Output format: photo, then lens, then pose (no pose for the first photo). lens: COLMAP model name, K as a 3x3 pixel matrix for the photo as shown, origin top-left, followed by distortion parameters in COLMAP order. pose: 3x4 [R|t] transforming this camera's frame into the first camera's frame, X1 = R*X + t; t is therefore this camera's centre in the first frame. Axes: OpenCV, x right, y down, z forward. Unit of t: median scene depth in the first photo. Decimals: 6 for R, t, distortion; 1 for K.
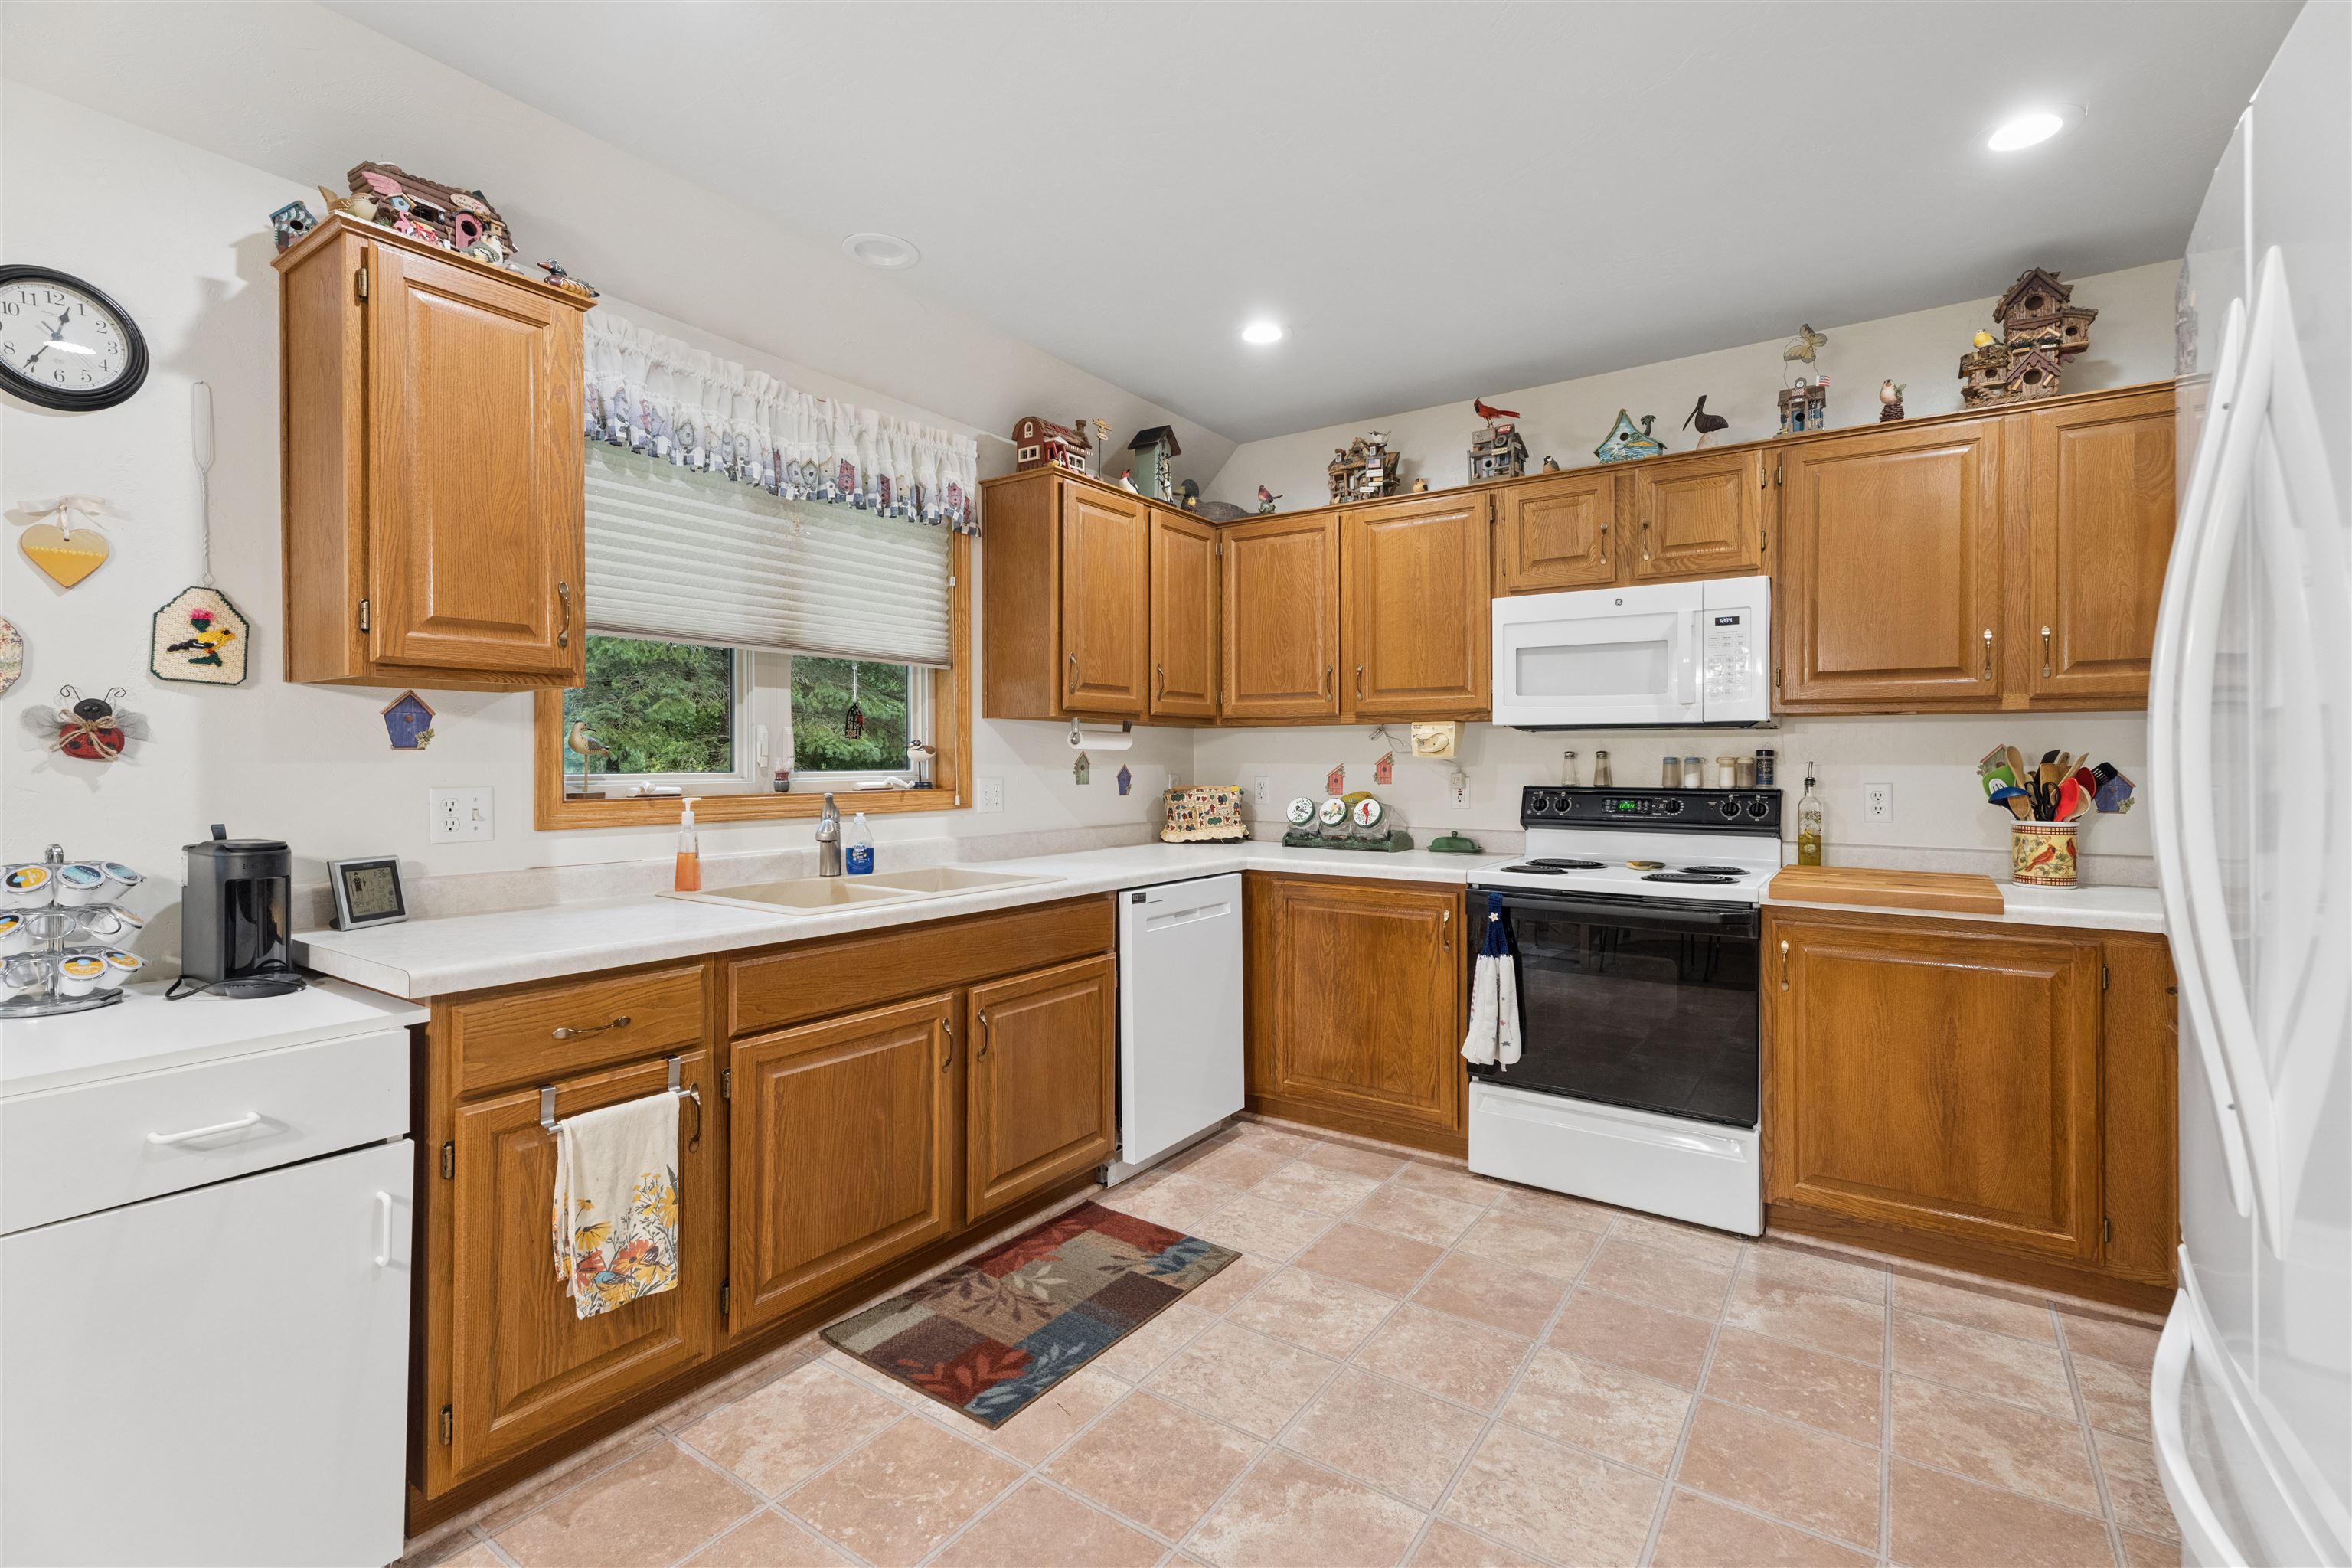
lens RADIAL K [[1079.7, 0, 1178.4], [0, 1079.7, 779.2], [0, 0, 1]] dist [0.000959, -0.000844]
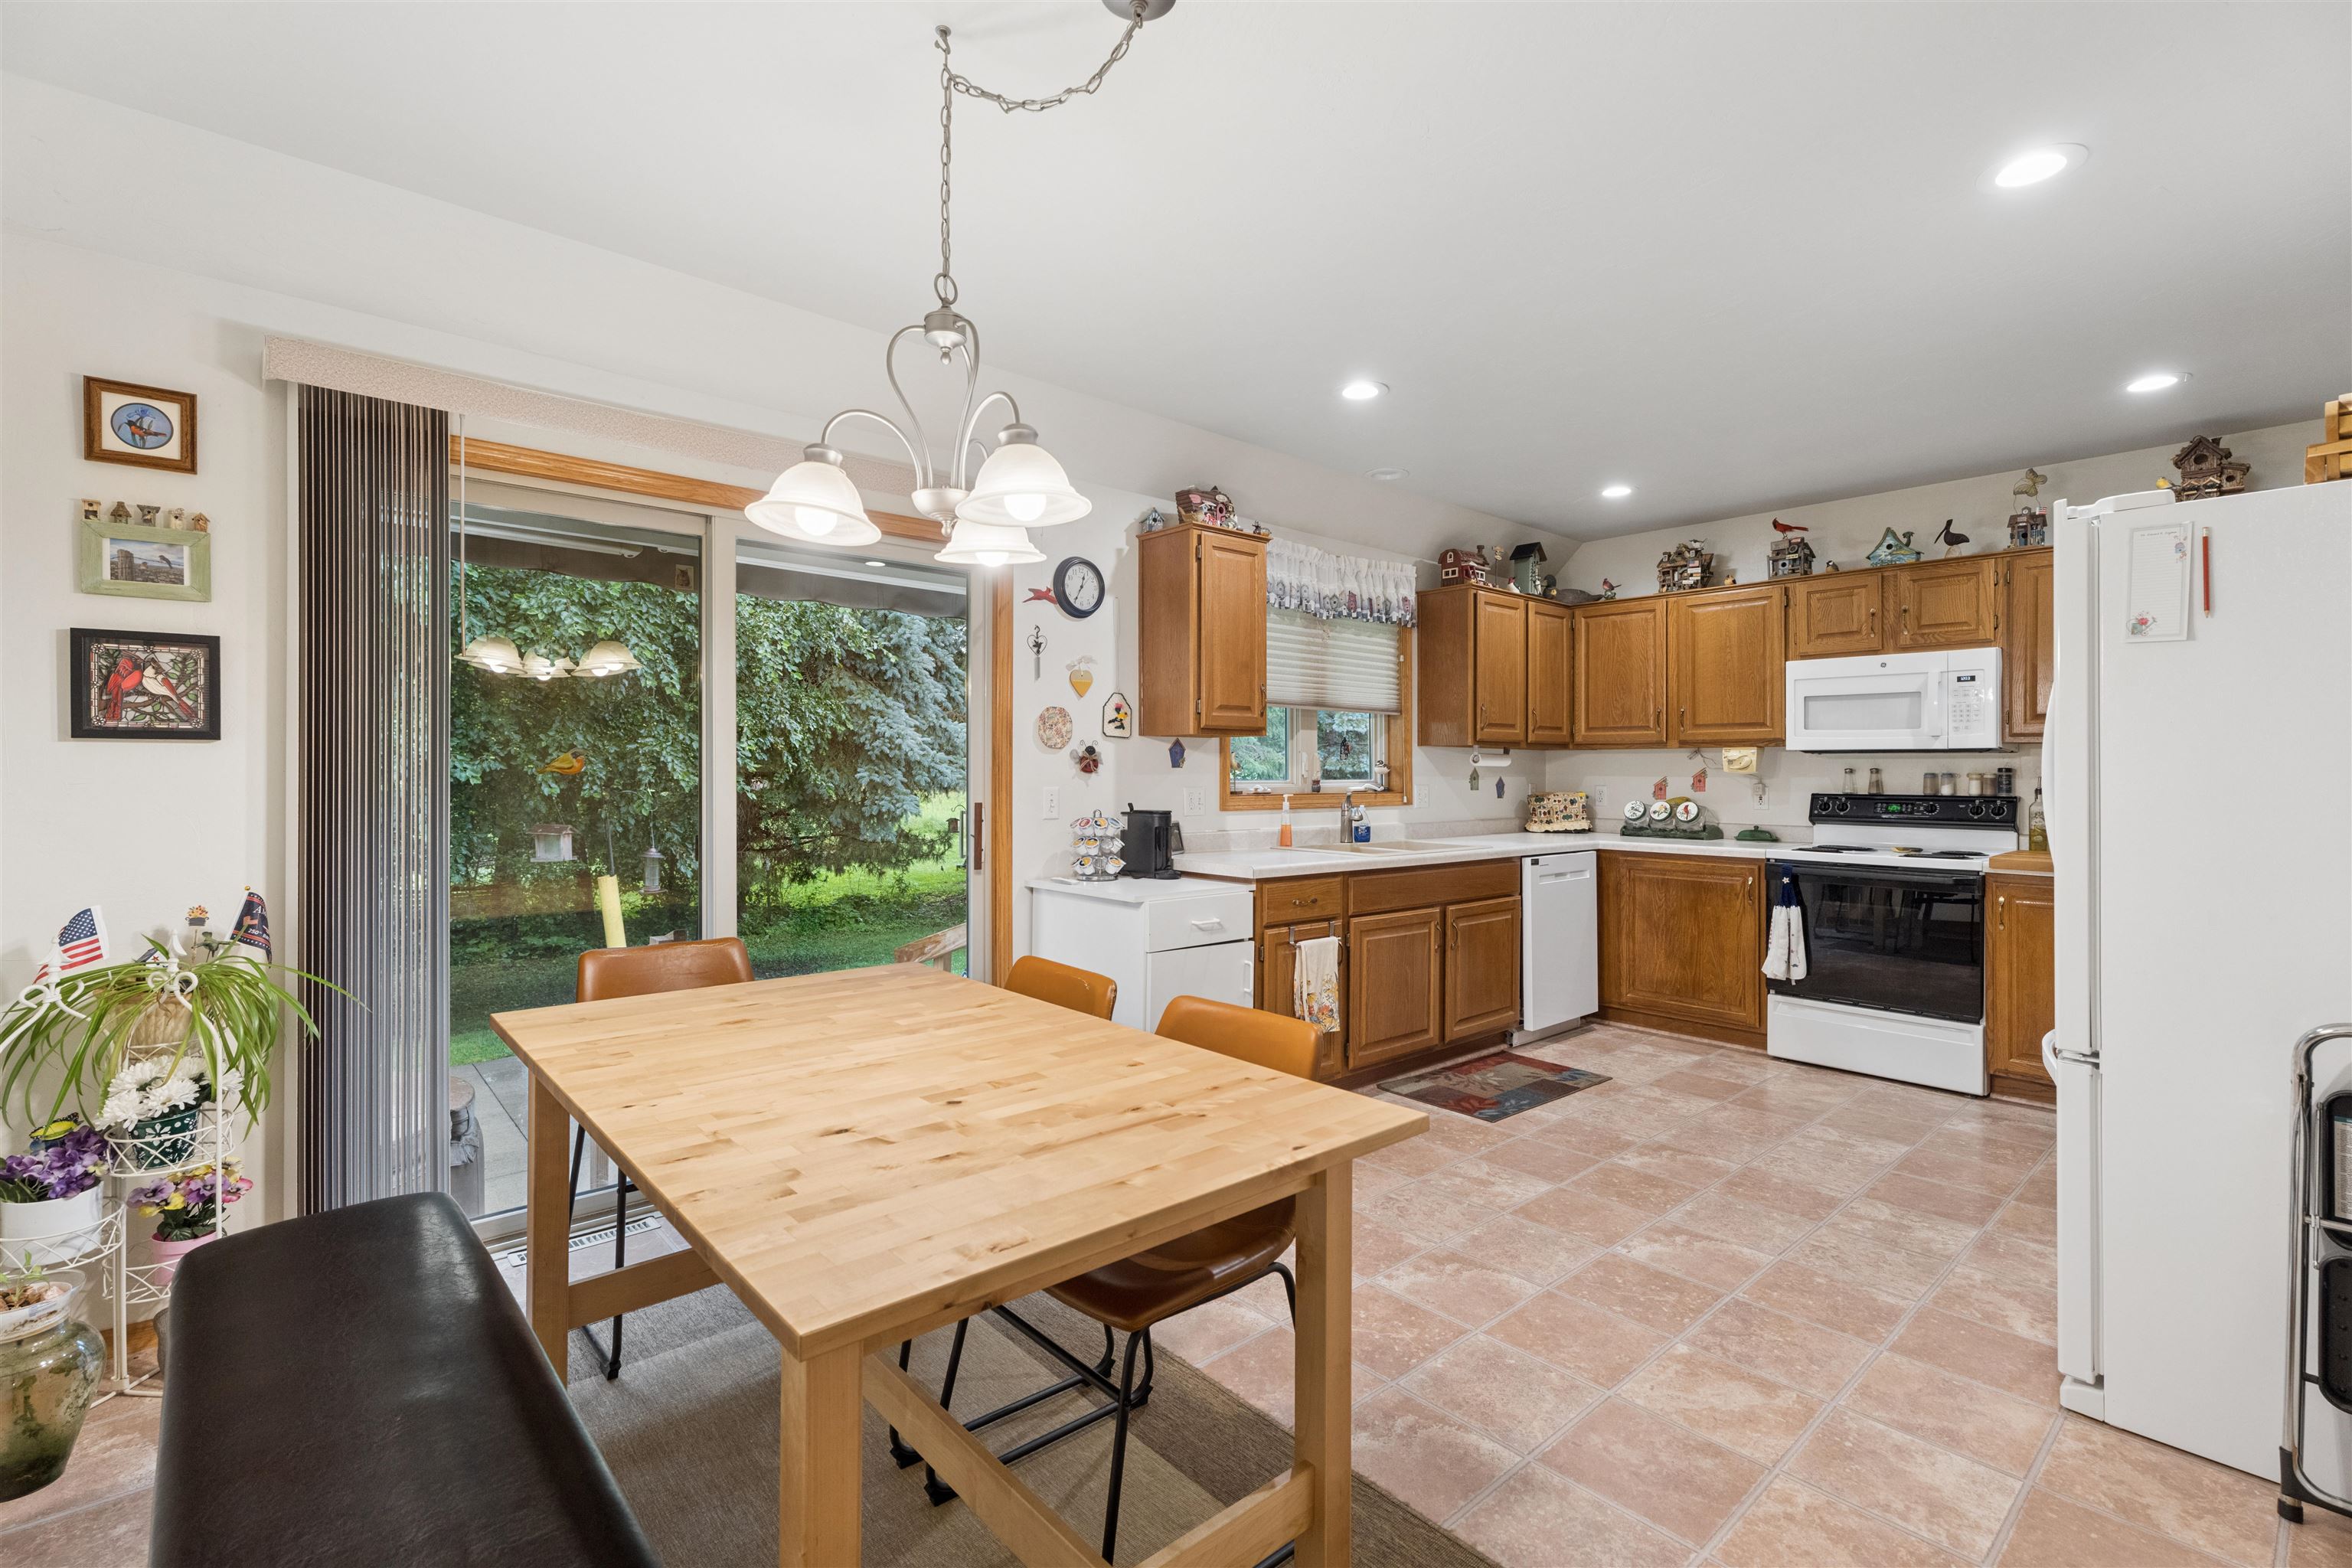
lens RADIAL K [[1079.7, 0, 1167.8], [0, 1079.7, 782.1], [0, 0, 1]] dist [0.000959, -0.000844]
pose [[0.969491, 0.004528, -0.245085, -0.145892], [-0.006232, 0.999961, -0.006180, 0.005810], [0.245048, 0.007518, 0.969482, -0.562691]]
